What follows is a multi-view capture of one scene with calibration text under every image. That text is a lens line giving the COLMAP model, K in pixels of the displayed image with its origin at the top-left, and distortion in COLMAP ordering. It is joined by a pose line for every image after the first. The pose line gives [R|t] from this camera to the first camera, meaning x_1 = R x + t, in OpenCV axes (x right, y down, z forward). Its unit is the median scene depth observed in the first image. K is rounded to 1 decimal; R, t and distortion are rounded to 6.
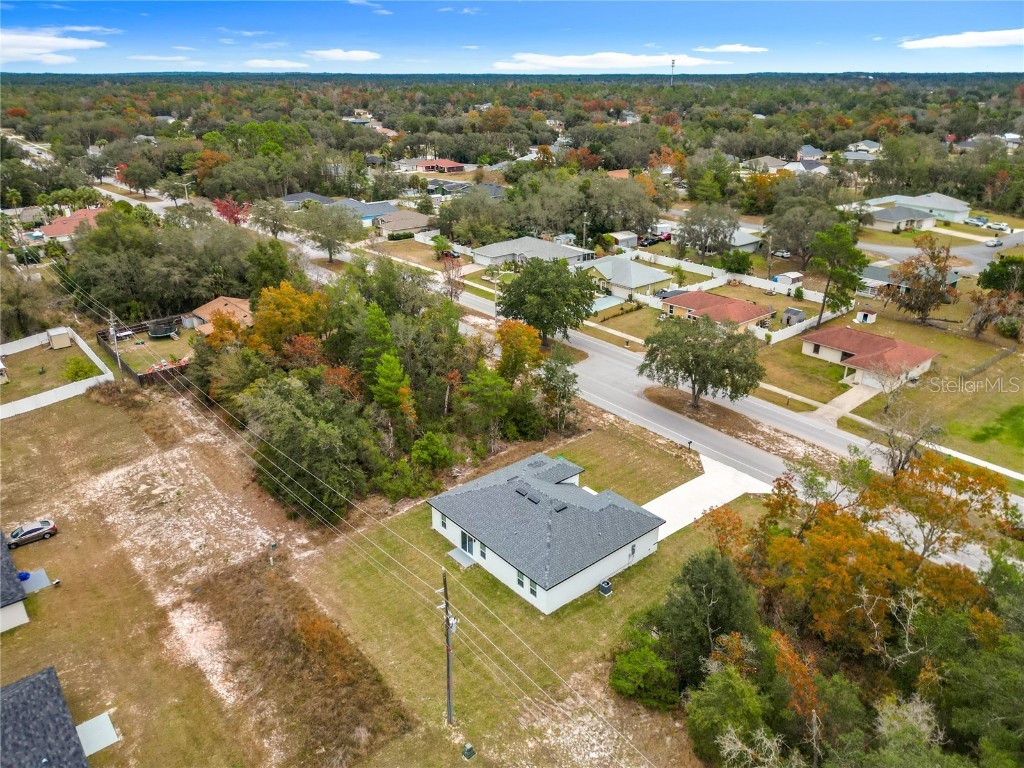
lens RADIAL K [[708.5, 0, 508.6], [0, 708.5, 444.7], [0, 0, 1]] dist [0.053295, 0.000743]
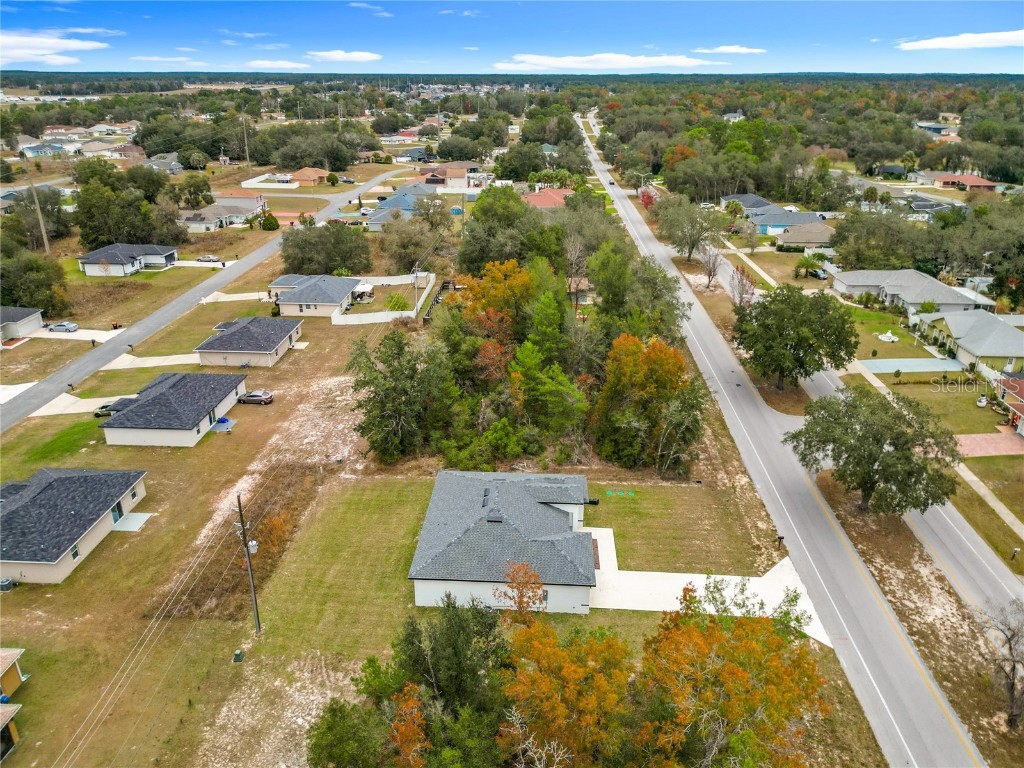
lens RADIAL K [[723.5, 0, 507.9], [0, 723.5, 425.2], [0, 0, 1]] dist [0.028225, -0.003566]
pose [[0.724525, 0.306327, -0.617436, 0.469745], [-0.324355, 0.941952, 0.086717, -0.086909], [0.608159, 0.137440, 0.781827, 0.166123]]
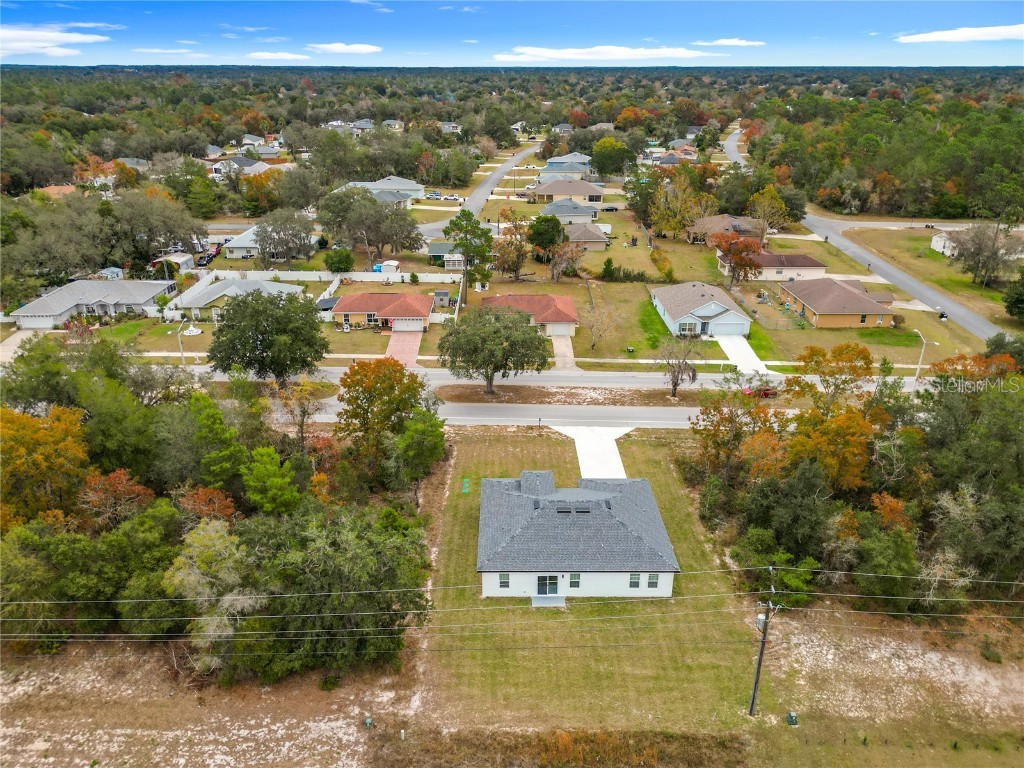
lens RADIAL K [[696.8, 0, 506.0], [0, 696.8, 475.7], [0, 0, 1]] dist [0.044482, -0.001184]
pose [[0.641656, -0.396535, 0.656534, -0.478432], [0.364133, 0.910862, 0.194264, -0.142734], [-0.675044, 0.114415, 0.728851, 0.263246]]
